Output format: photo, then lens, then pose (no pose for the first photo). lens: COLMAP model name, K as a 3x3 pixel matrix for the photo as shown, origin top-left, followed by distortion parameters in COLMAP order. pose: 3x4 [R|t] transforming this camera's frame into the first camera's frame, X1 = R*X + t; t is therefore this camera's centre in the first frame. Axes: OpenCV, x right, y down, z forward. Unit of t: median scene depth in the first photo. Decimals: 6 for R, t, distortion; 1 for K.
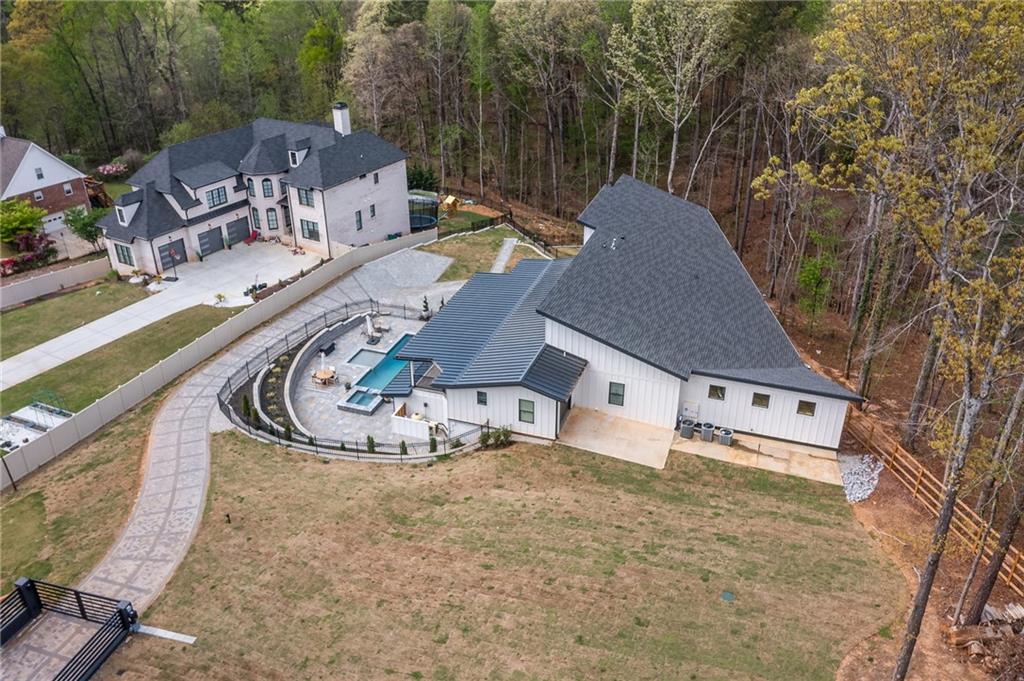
lens RADIAL K [[820.1, 0, 512.0], [0, 820.1, 340.5], [0, 0, 1]] dist [-0.018555, 0.045820]
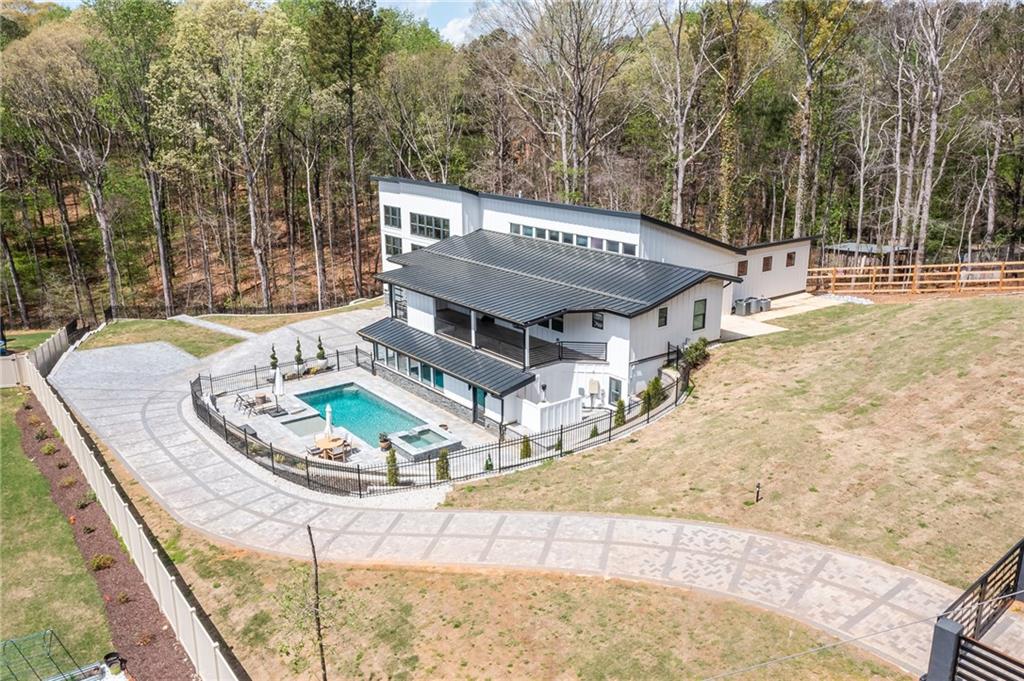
lens RADIAL K [[820.1, 0, 512.0], [0, 820.1, 340.5], [0, 0, 1]] dist [-0.018555, 0.045820]
pose [[0.539987, -0.232109, 0.809036, -0.795909], [0.399482, 0.916734, -0.003625, 0.034386], [-0.740830, 0.325153, 0.587747, 0.635546]]
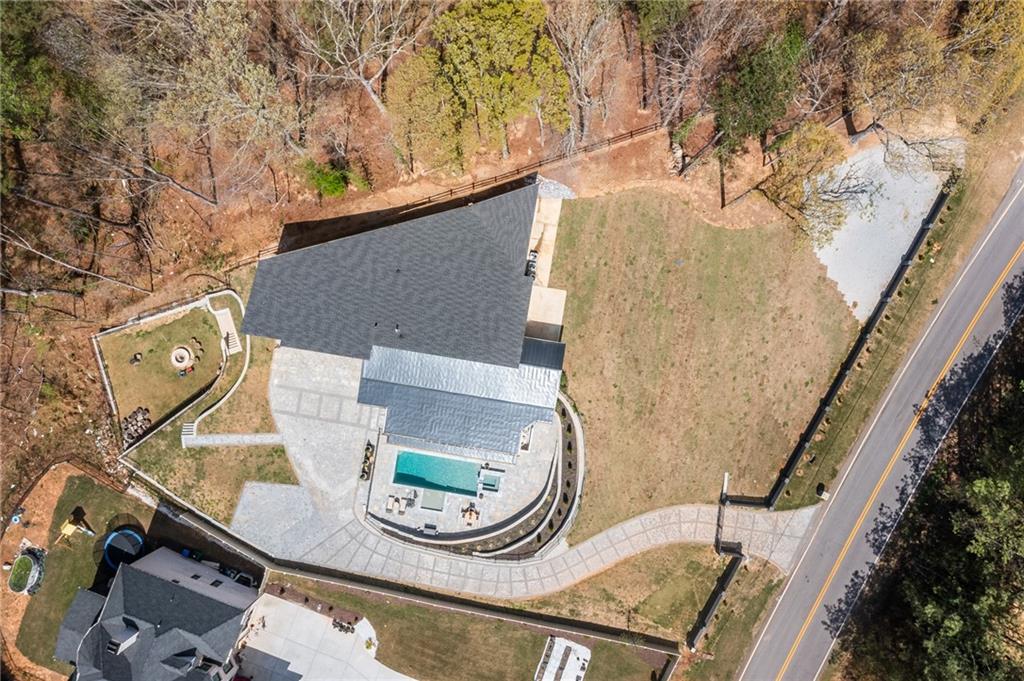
lens RADIAL K [[820.1, 0, 512.0], [0, 820.1, 340.5], [0, 0, 1]] dist [-0.018555, 0.045820]
pose [[-0.178680, -0.983841, 0.011441, 0.069538], [0.477908, -0.076620, 0.875062, -1.498803], [-0.860045, 0.161824, 0.483876, 0.205299]]
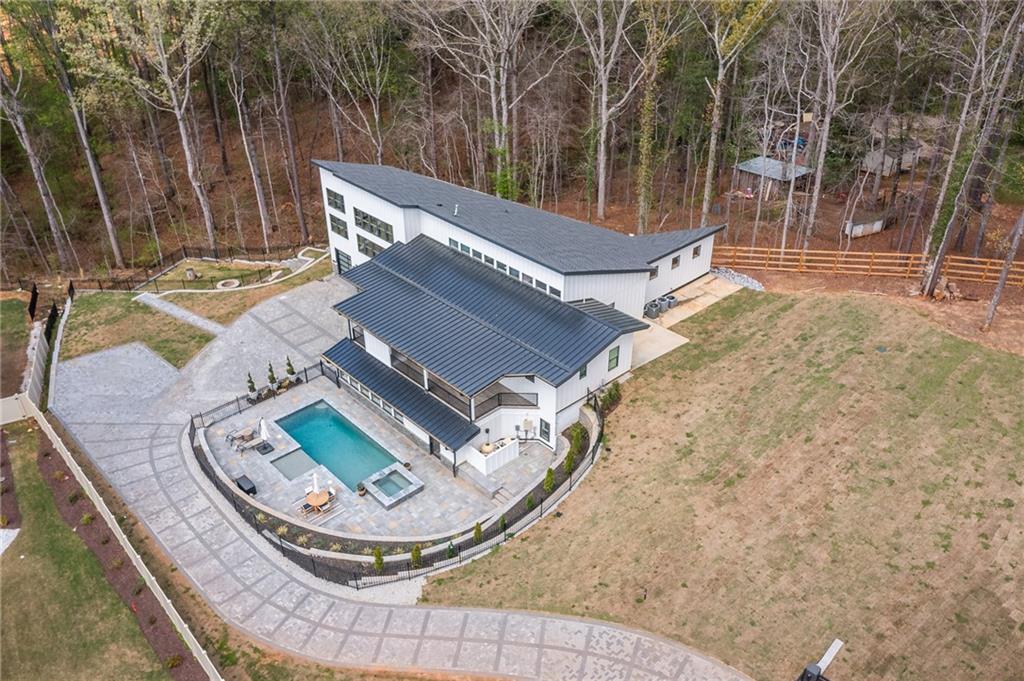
lens RADIAL K [[820.1, 0, 512.0], [0, 820.1, 340.5], [0, 0, 1]] dist [-0.018555, 0.045820]
pose [[0.462360, -0.467809, 0.753245, -0.818814], [0.422759, 0.863033, 0.276494, -0.278136], [-0.779422, 0.190601, 0.596802, 0.461341]]
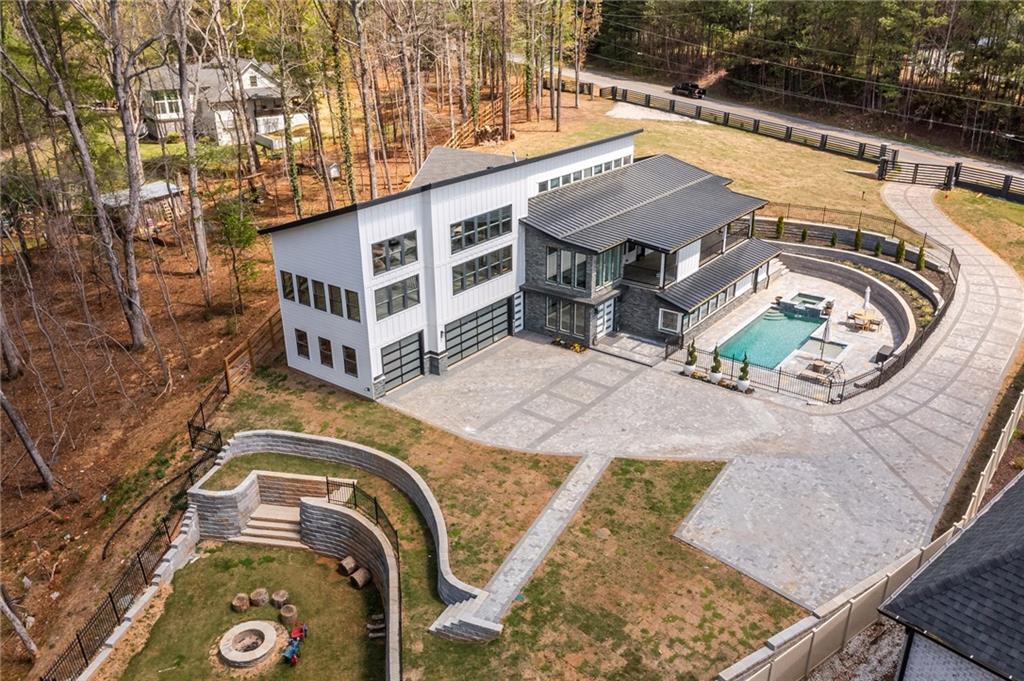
lens RADIAL K [[820.1, 0, 512.0], [0, 820.1, 340.5], [0, 0, 1]] dist [-0.018555, 0.045820]
pose [[-0.951716, -0.112400, 0.285662, -0.162926], [0.153020, 0.633006, 0.758873, -0.773941], [-0.266123, 0.765944, -0.585242, 1.986954]]
